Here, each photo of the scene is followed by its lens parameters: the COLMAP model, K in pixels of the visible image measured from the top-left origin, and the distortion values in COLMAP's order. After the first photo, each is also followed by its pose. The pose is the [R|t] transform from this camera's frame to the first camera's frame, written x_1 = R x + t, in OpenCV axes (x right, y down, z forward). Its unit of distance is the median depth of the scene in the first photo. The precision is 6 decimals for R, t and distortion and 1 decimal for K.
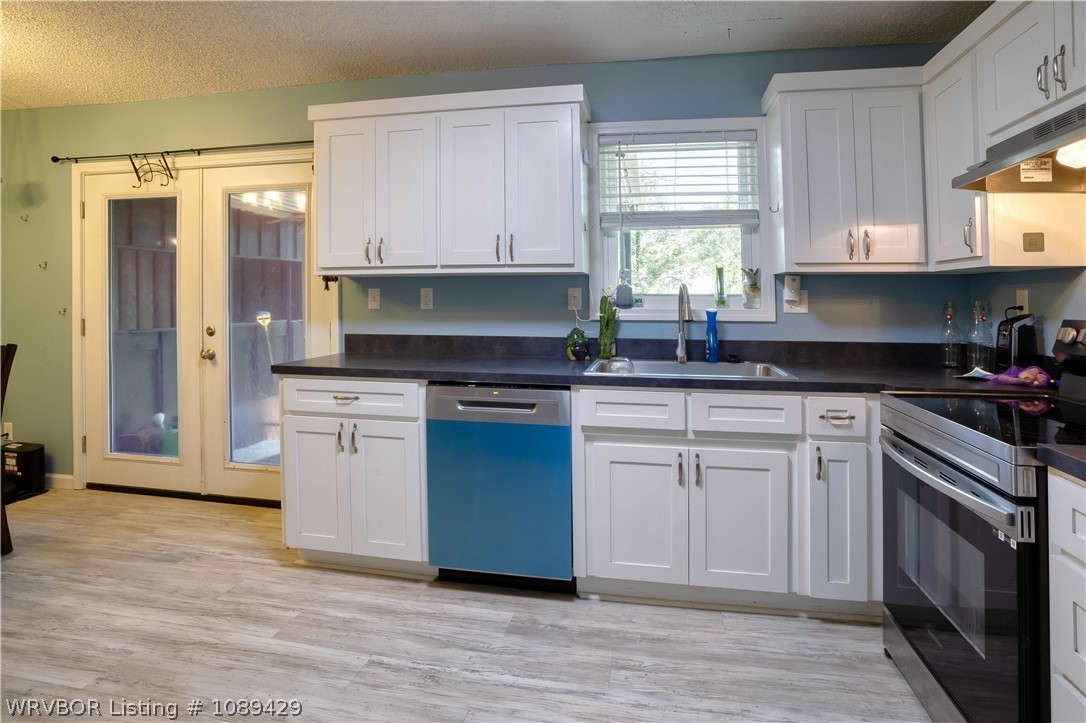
lens RADIAL K [[548.2, 0, 541.6], [0, 548.2, 362.1], [0, 0, 1]] dist [-0.047150, 0.000689]
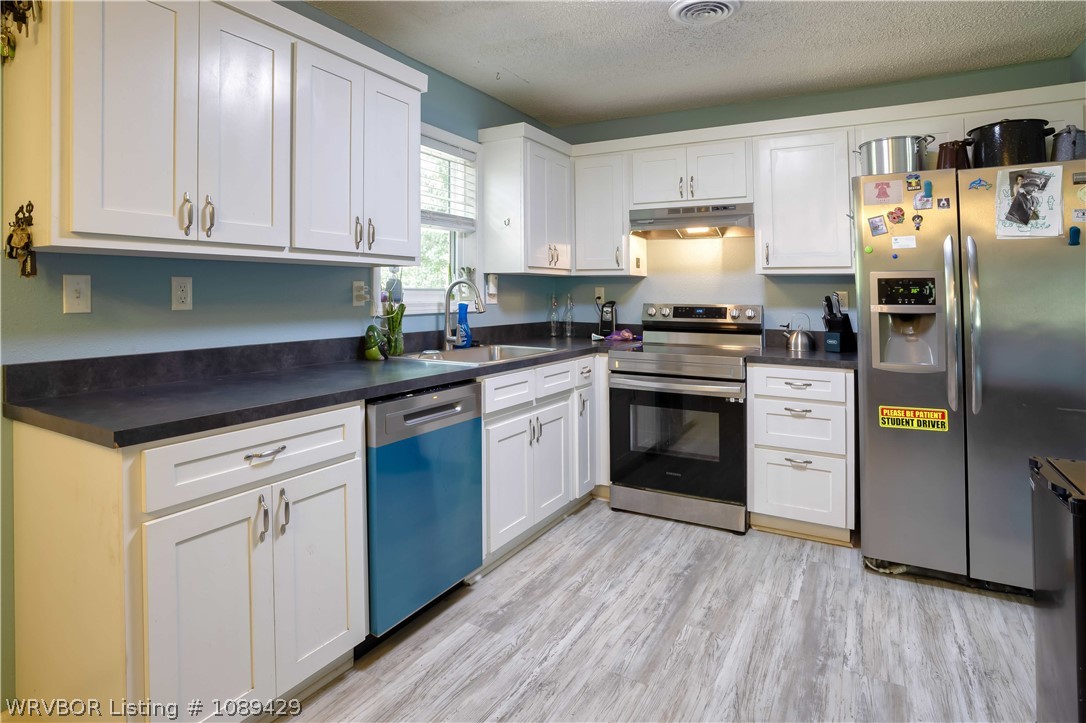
lens RADIAL K [[597.5, 0, 543.4], [0, 597.5, 356.8], [0, 0, 1]] dist [-0.017848, 0.000049]
pose [[0.315114, -0.102147, 0.943541, -0.984819], [0.100456, 0.992196, 0.073865, -0.068803], [-0.943722, 0.071508, 0.322916, 0.519542]]
